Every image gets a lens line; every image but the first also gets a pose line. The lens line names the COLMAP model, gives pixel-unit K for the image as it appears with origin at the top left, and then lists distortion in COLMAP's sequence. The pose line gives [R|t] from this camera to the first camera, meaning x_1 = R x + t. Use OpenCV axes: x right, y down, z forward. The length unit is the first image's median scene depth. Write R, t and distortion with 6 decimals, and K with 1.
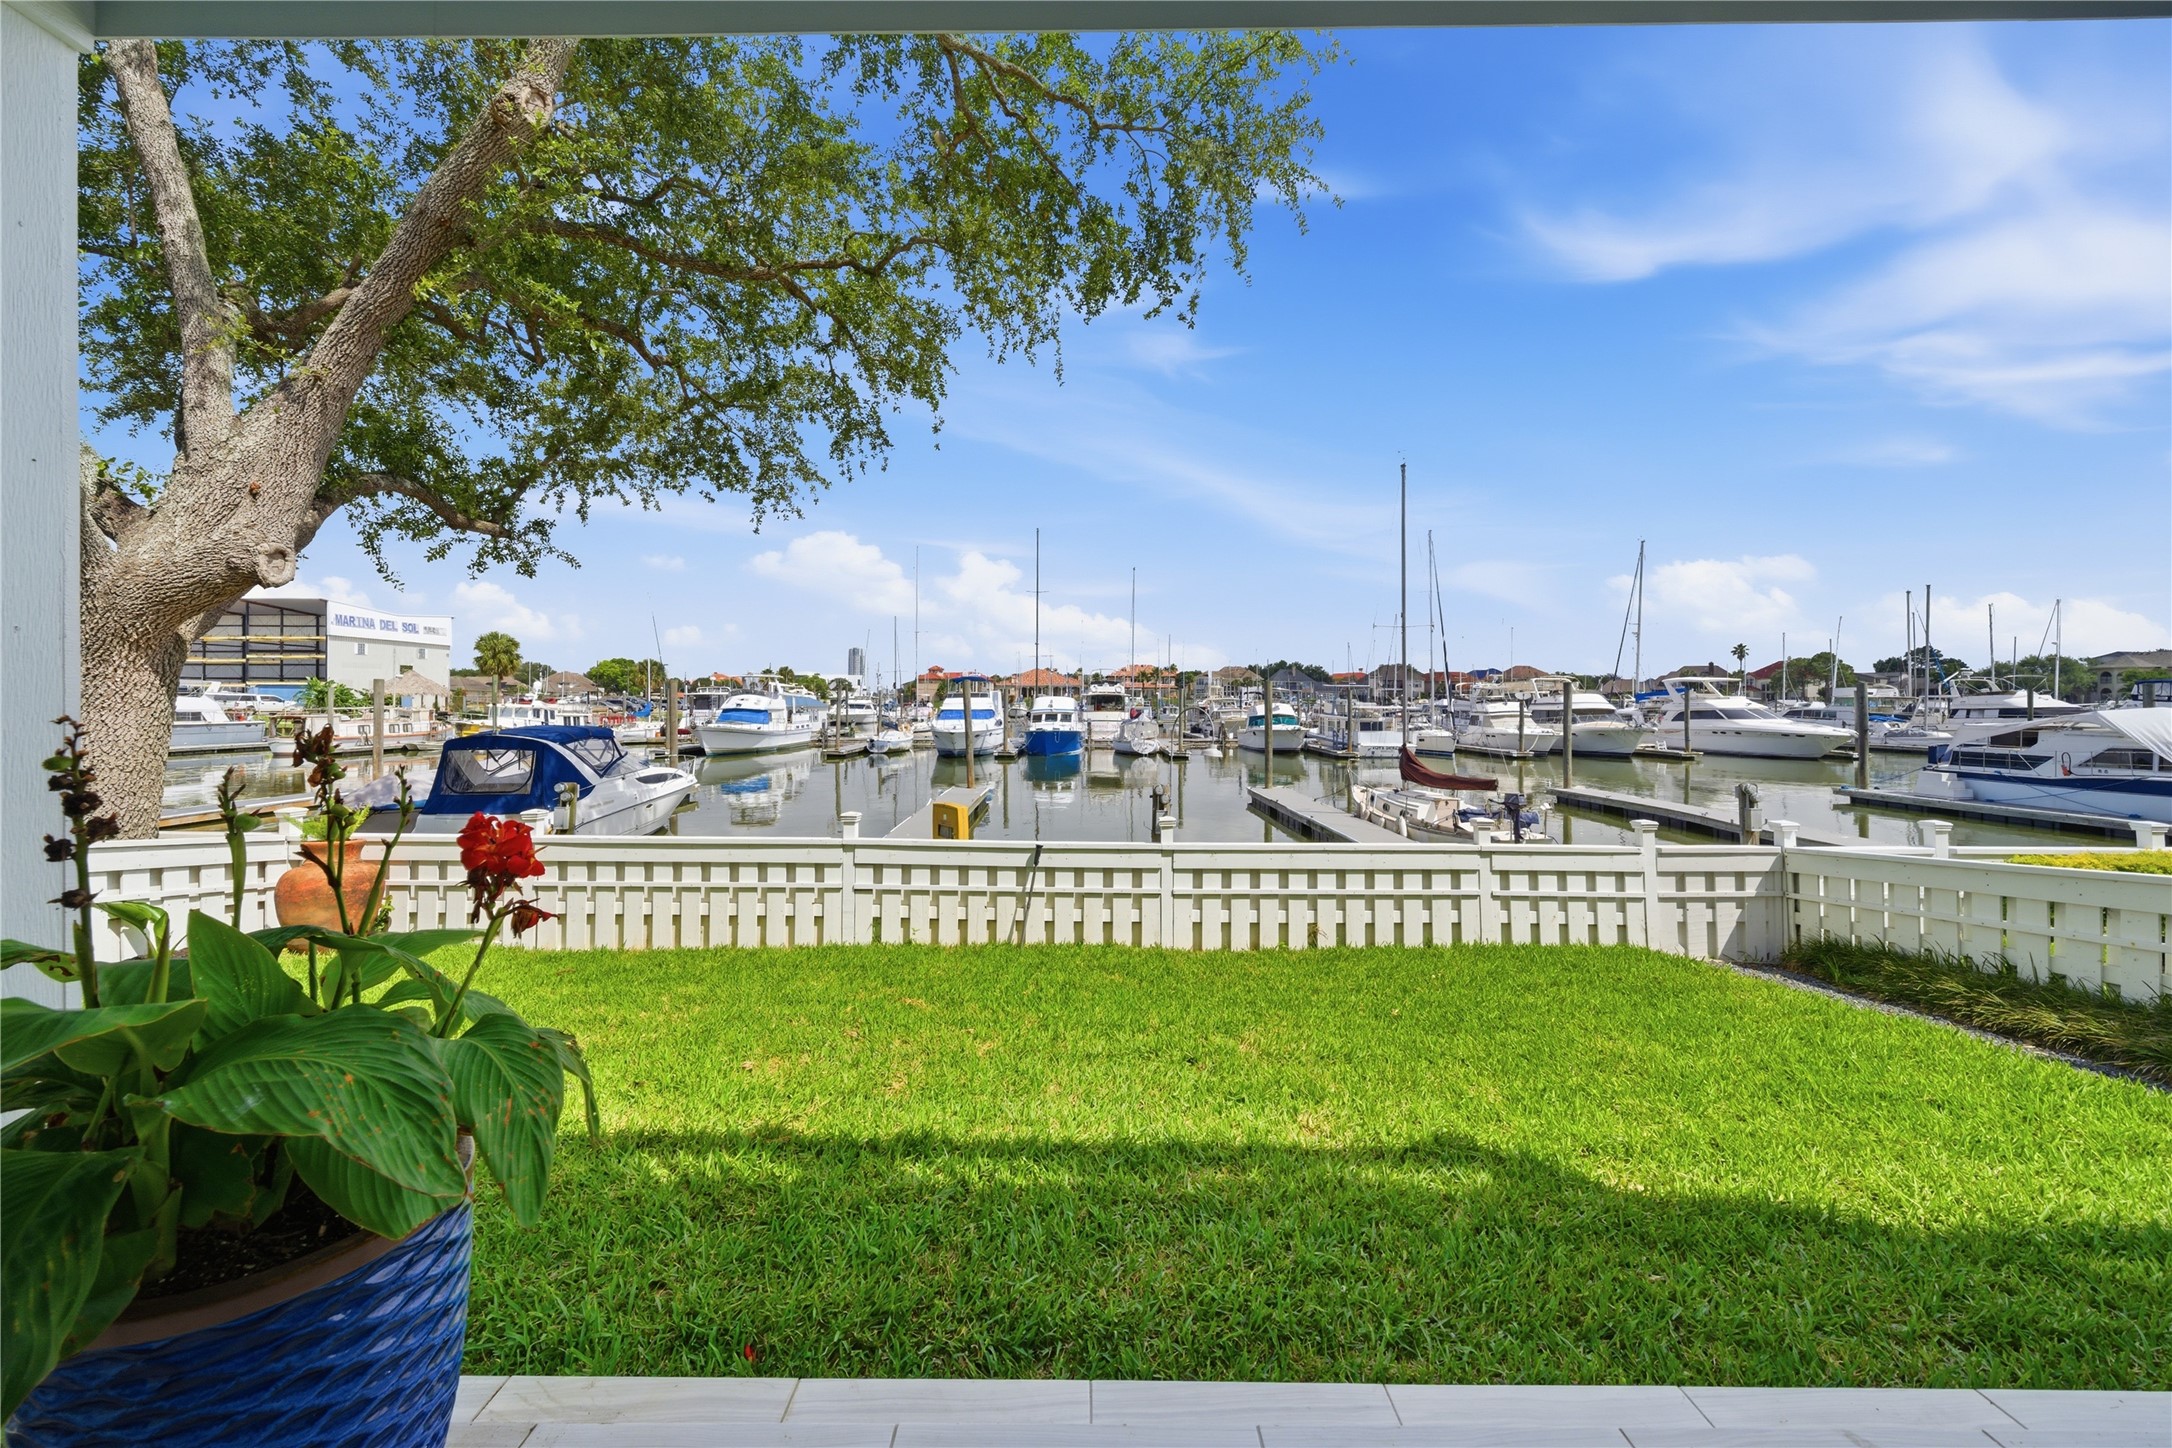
lens RADIAL K [[742.1, 0, 1090.5], [0, 742.1, 724.2], [0, 0, 1]] dist [0.024829, 0.000088]
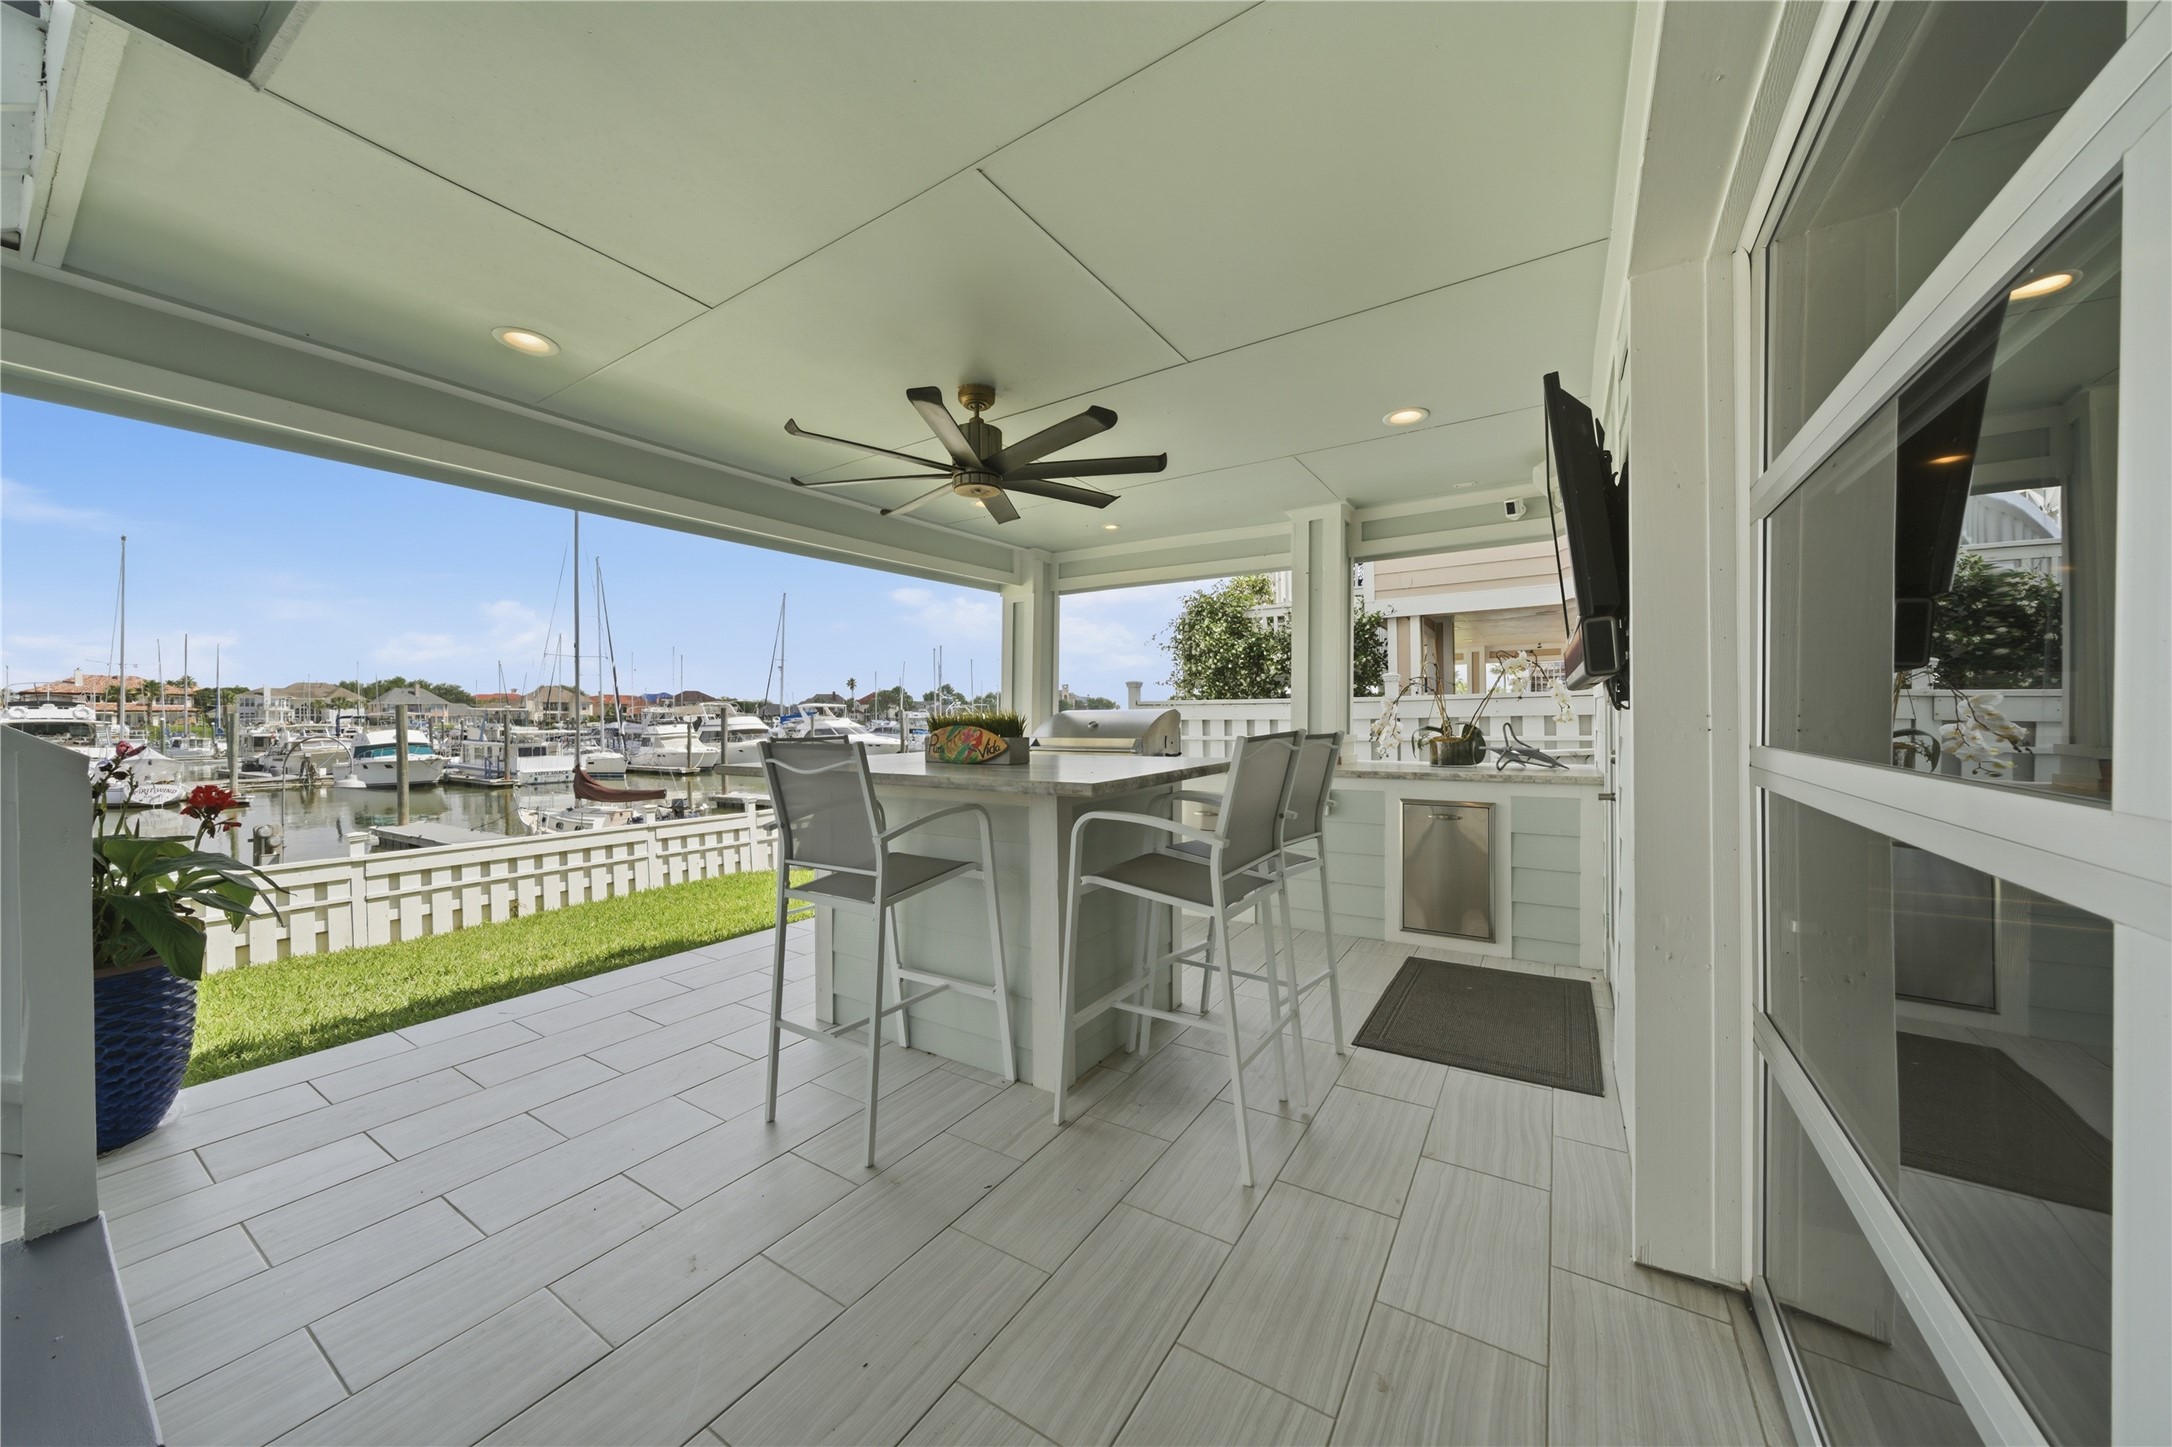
lens RADIAL K [[742.1, 0, 1090.5], [0, 742.1, 723.7], [0, 0, 1]] dist [0.024829, 0.000088]
pose [[0.531998, -0.012485, 0.846653, -0.058400], [0.037718, 0.999248, -0.008965, 0.002386], [-0.845905, 0.036704, 0.532069, -0.118511]]
